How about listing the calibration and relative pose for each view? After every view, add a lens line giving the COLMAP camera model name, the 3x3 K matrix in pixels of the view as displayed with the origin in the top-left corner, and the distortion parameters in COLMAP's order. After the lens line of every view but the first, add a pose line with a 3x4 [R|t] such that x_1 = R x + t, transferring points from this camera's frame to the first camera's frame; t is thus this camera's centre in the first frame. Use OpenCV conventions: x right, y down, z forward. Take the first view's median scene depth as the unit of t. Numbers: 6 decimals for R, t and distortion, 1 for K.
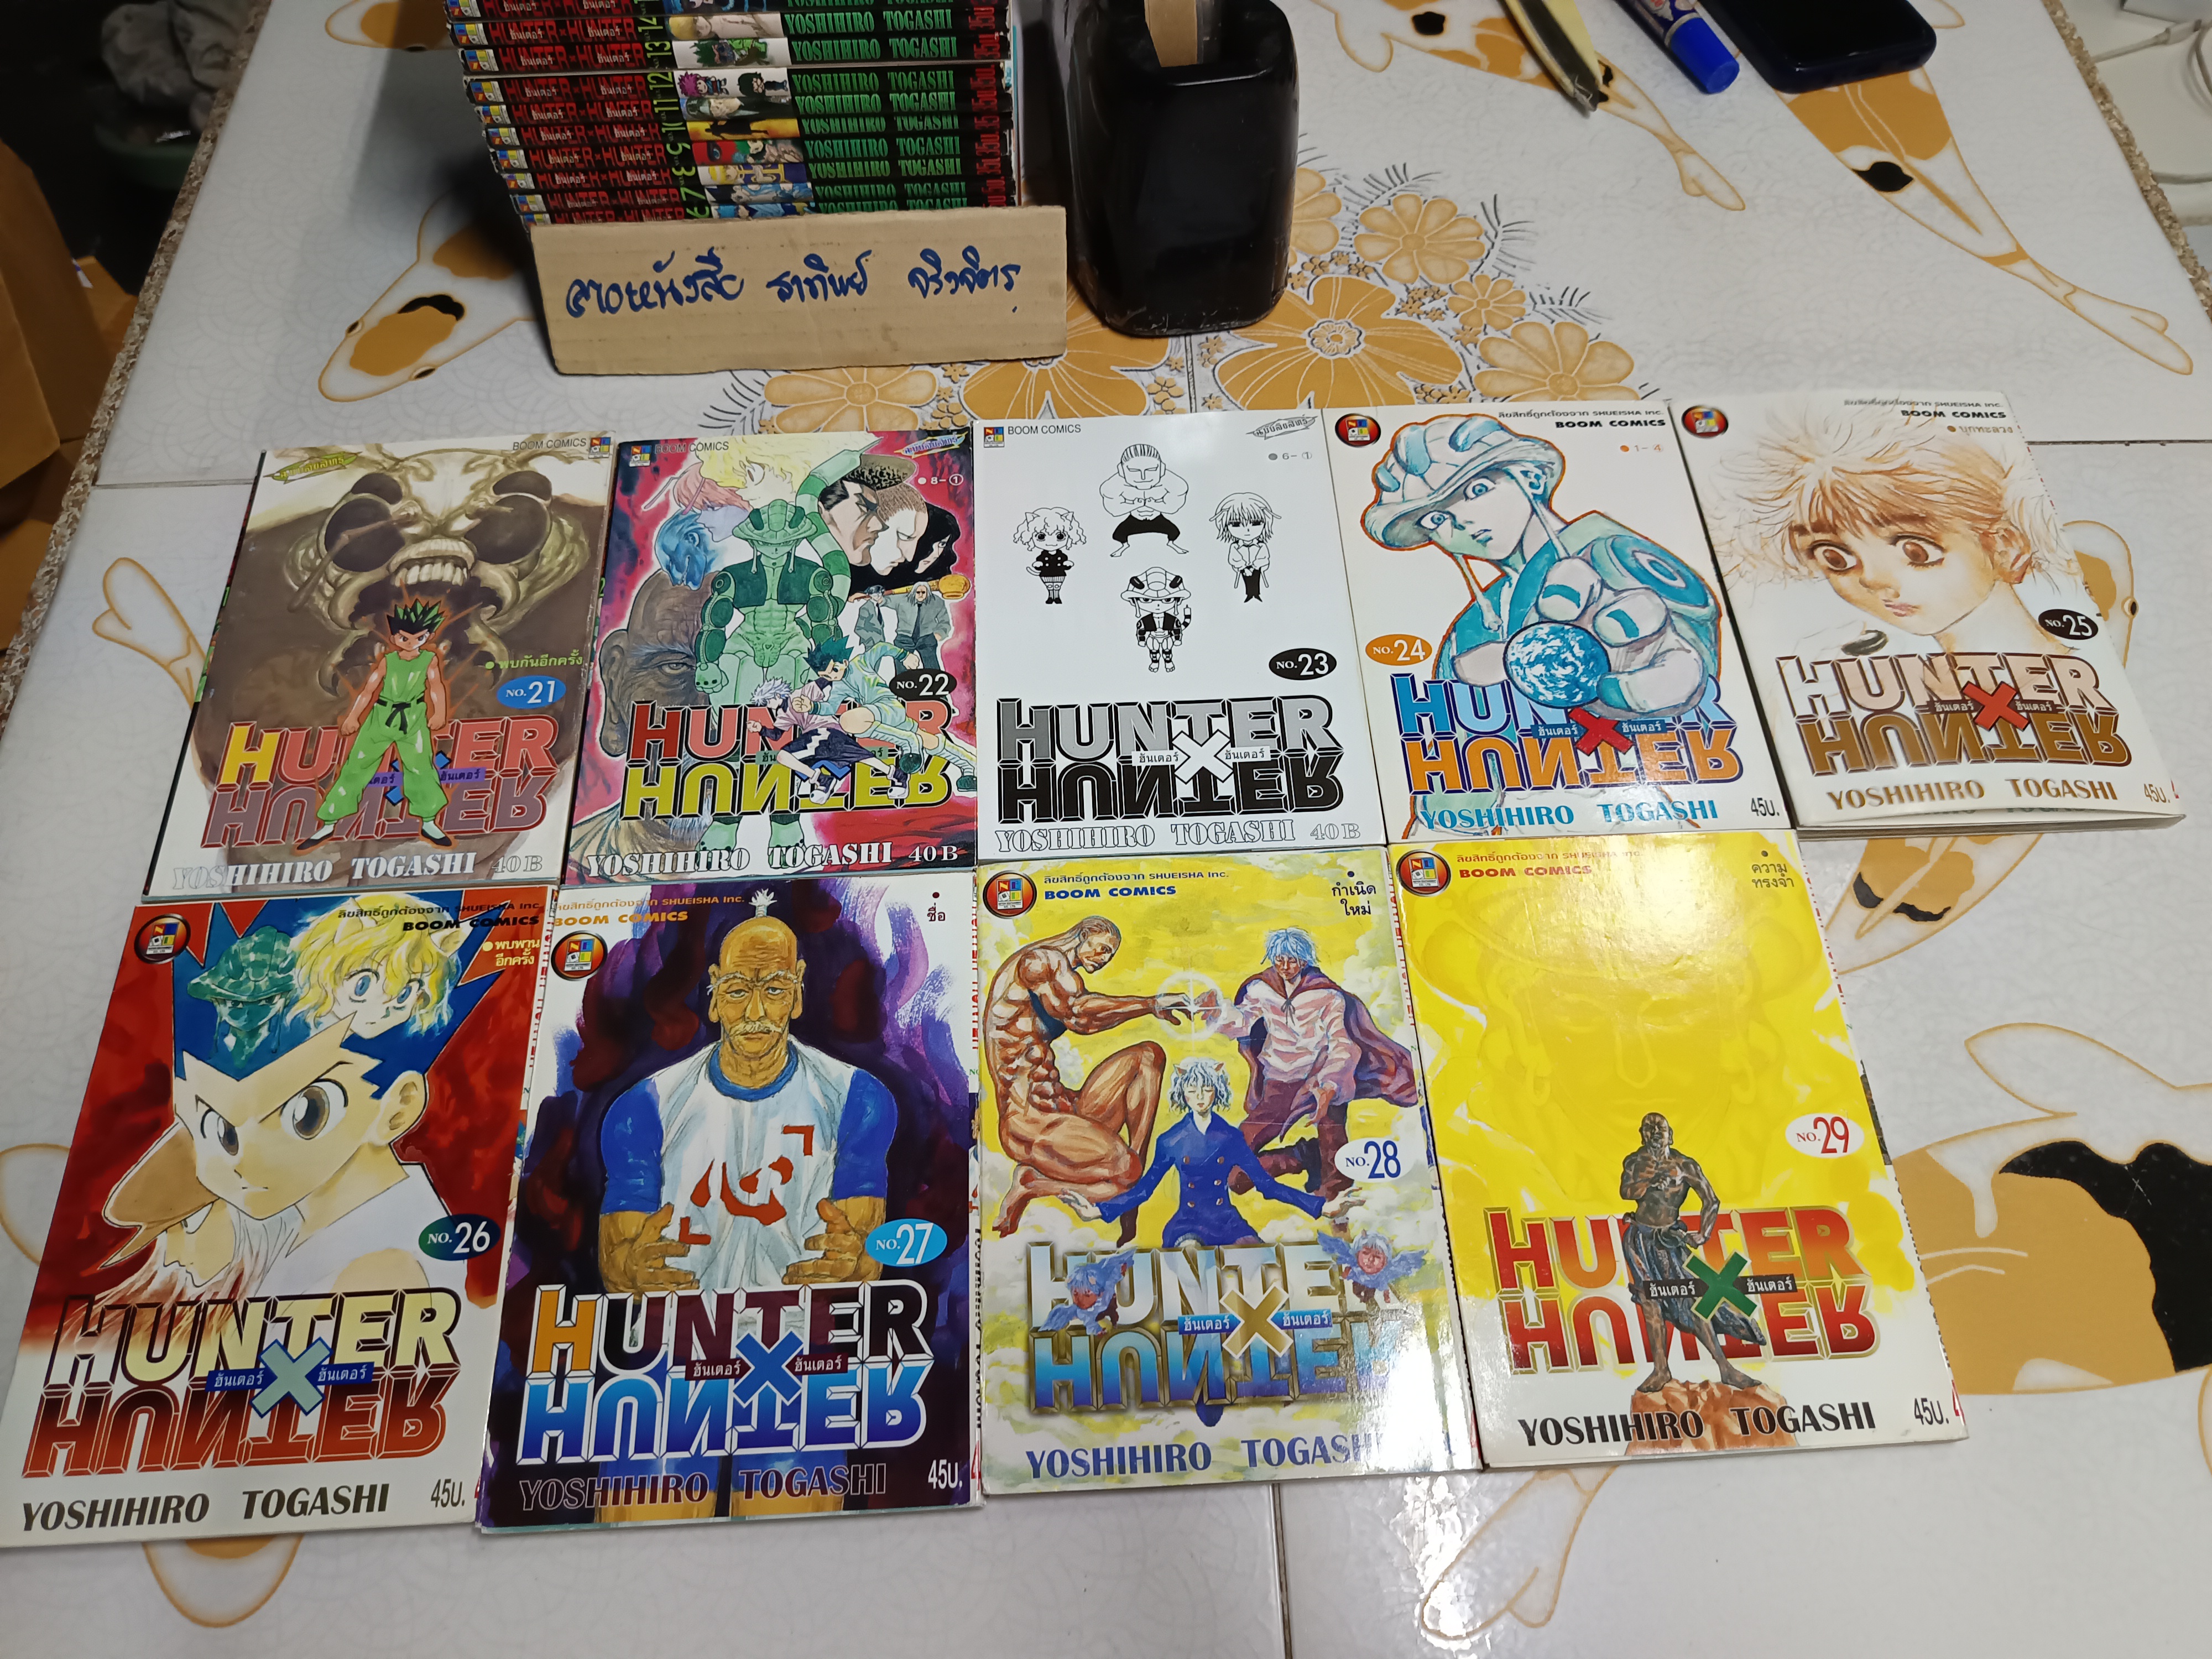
lens RADIAL K [[1552.3, 0, 1118.6], [0, 1552.3, 844.0], [0, 0, 1]] dist [-0.017517, -0.002786]
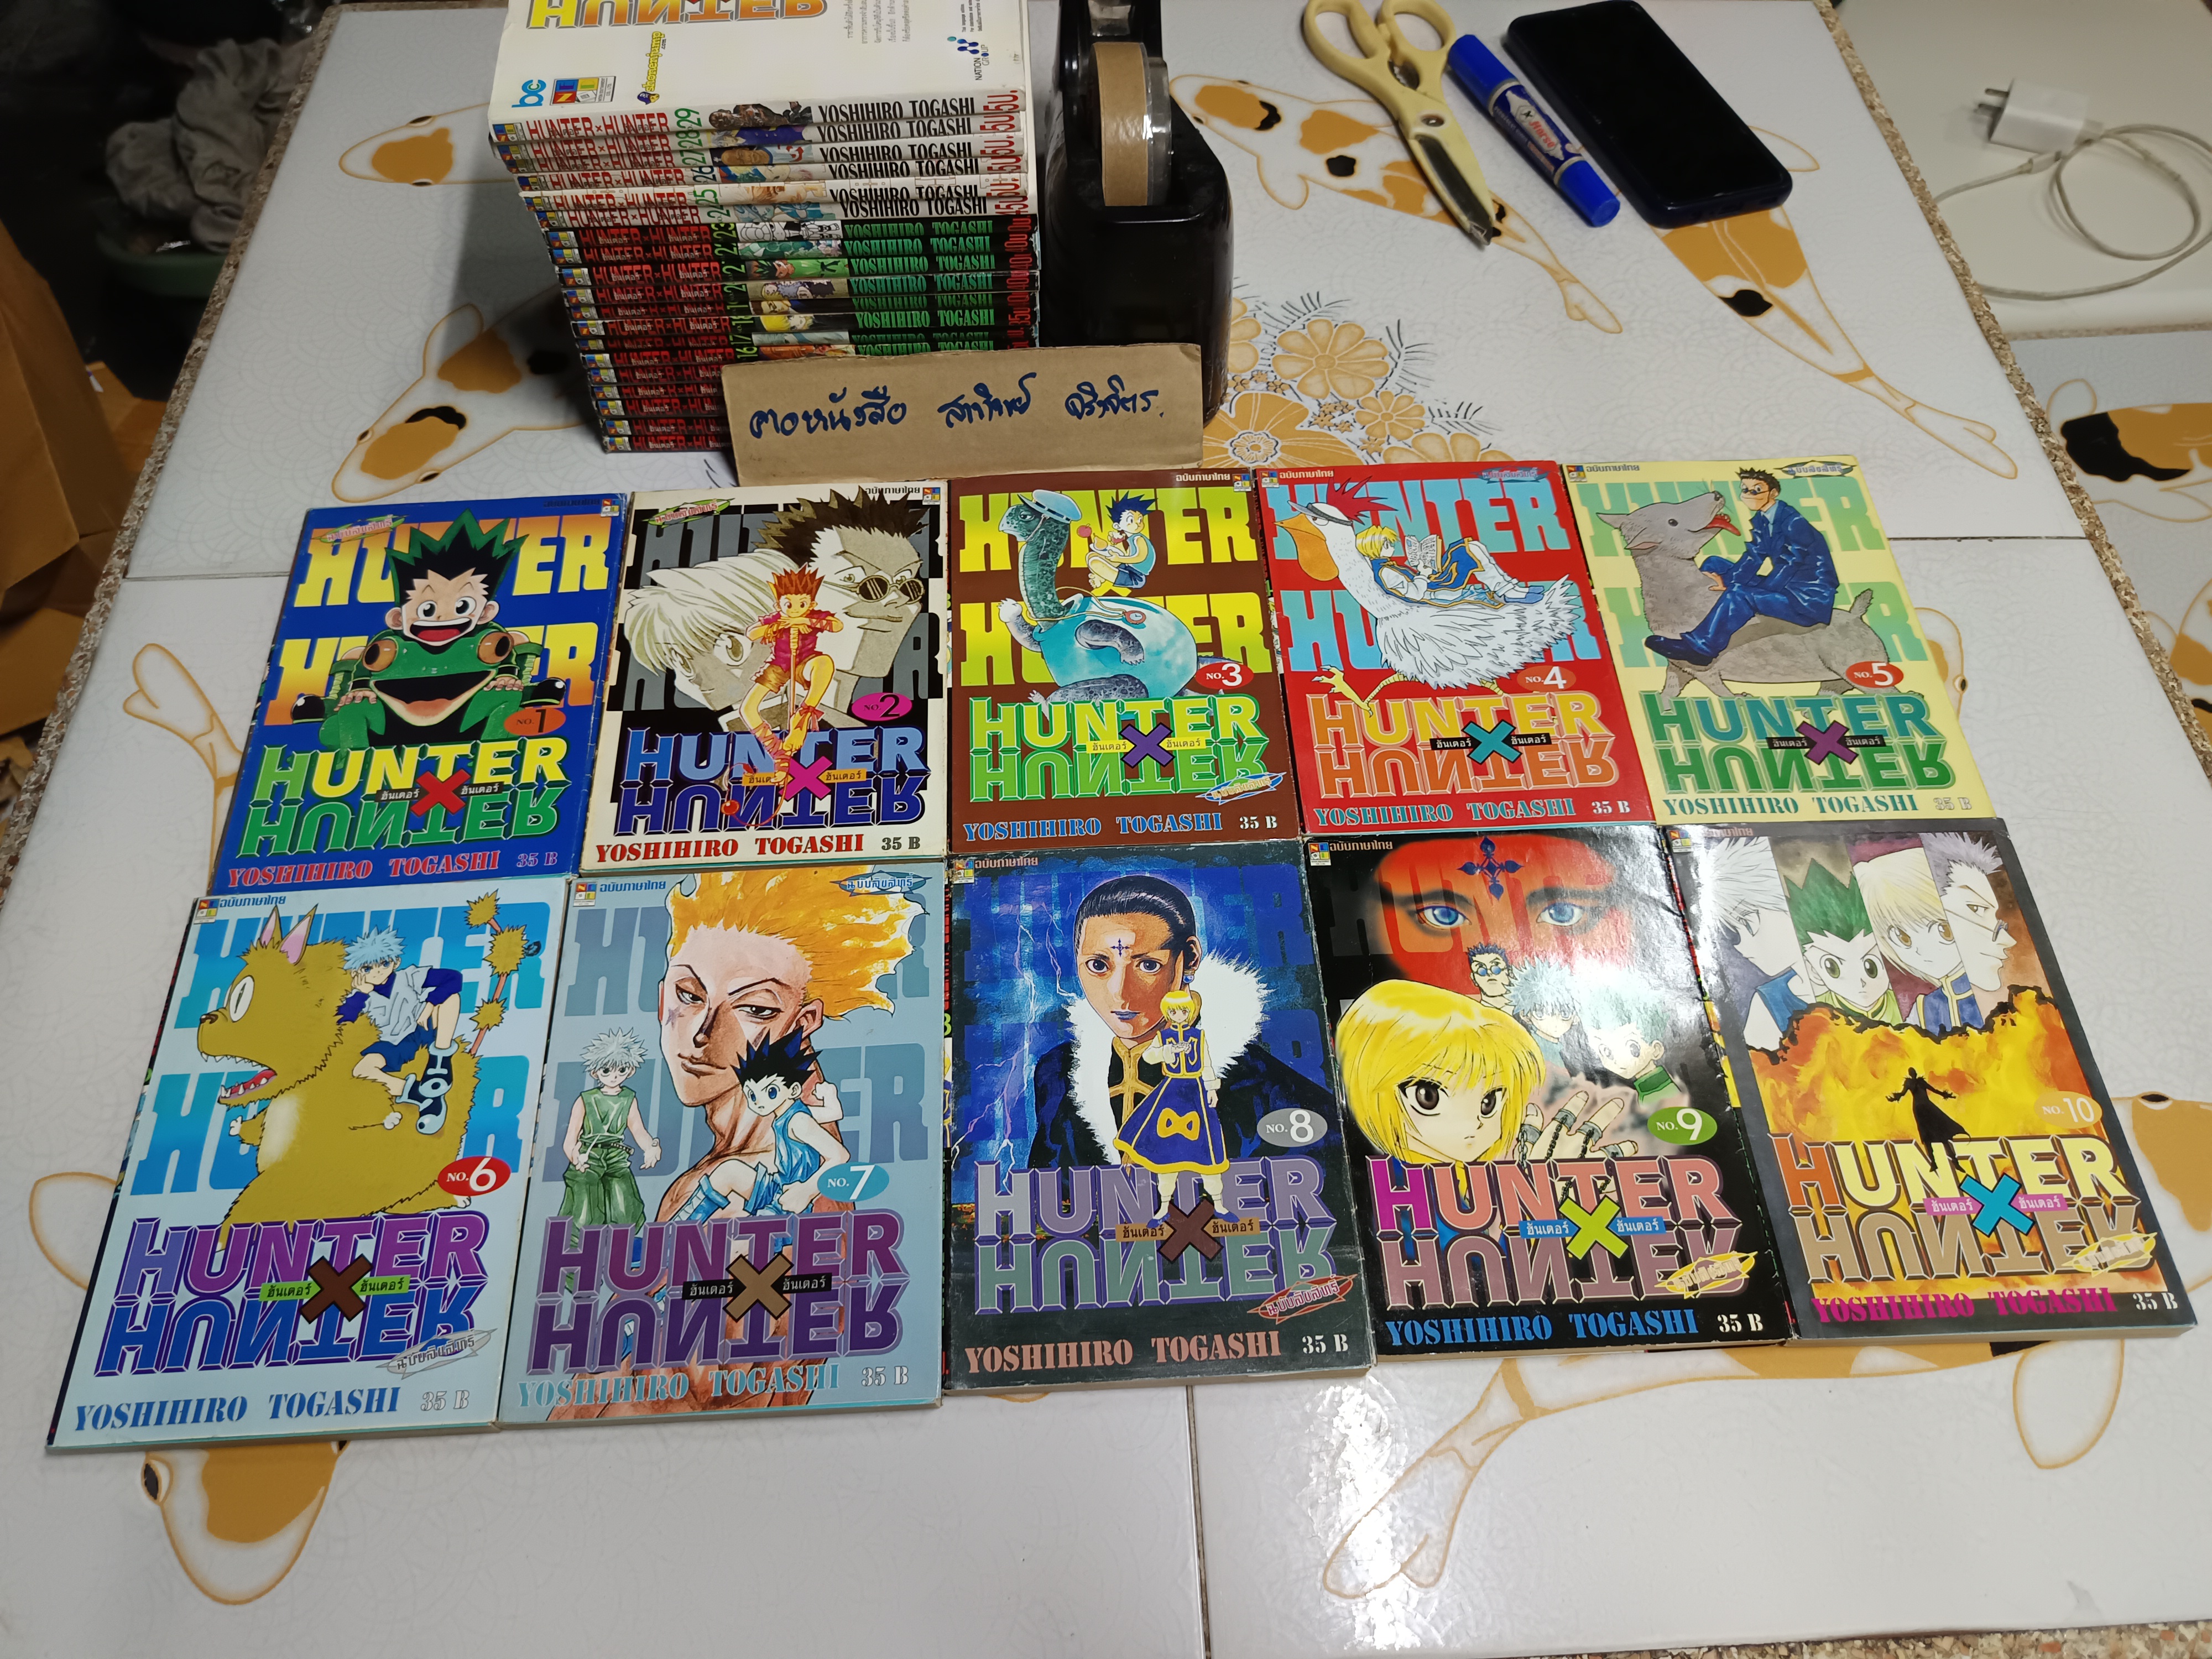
lens RADIAL K [[1552.3, 0, 1123.2], [0, 1552.3, 841.9], [0, 0, 1]] dist [-0.017517, -0.002786]
pose [[0.999713, -0.004552, 0.023541, 0.017933], [0.005844, 0.998464, -0.055100, 0.018111], [-0.023254, 0.055222, 0.998203, -0.096709]]
